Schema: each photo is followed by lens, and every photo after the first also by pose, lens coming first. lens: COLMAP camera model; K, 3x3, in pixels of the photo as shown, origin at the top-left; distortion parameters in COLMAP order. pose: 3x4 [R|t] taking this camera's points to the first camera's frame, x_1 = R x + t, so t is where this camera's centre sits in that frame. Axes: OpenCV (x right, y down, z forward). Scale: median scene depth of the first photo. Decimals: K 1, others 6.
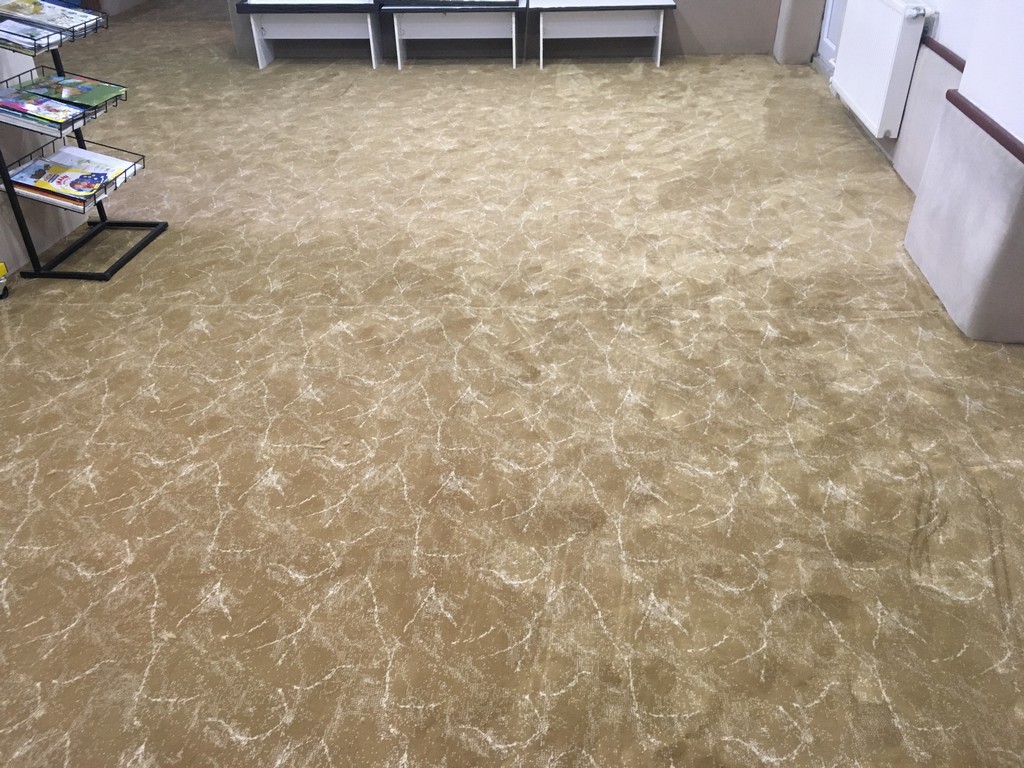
lens RADIAL K [[859.5, 0, 518.1], [0, 859.5, 383.5], [0, 0, 1]] dist [0.077534, -0.088062]
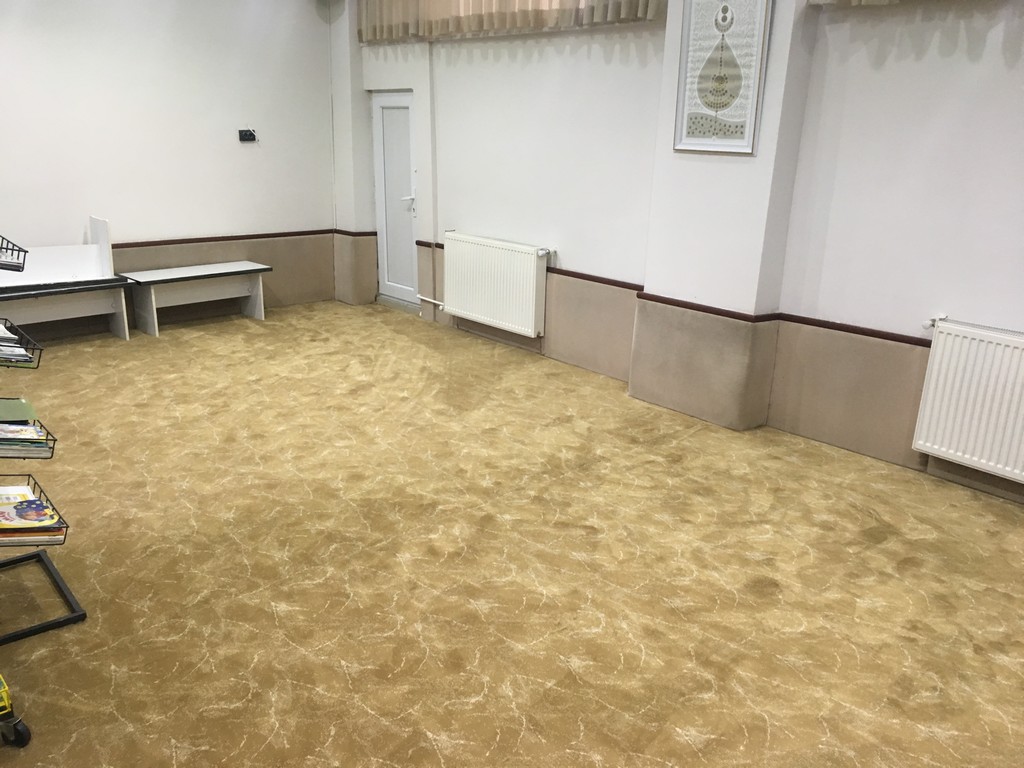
lens RADIAL K [[859.5, 0, 518.1], [0, 859.5, 383.5], [0, 0, 1]] dist [0.077534, -0.088062]
pose [[0.694101, -0.182994, 0.696230, -0.624006], [0.364476, 0.923361, -0.120670, -0.066158], [-0.620790, 0.337517, 0.707603, 0.086247]]
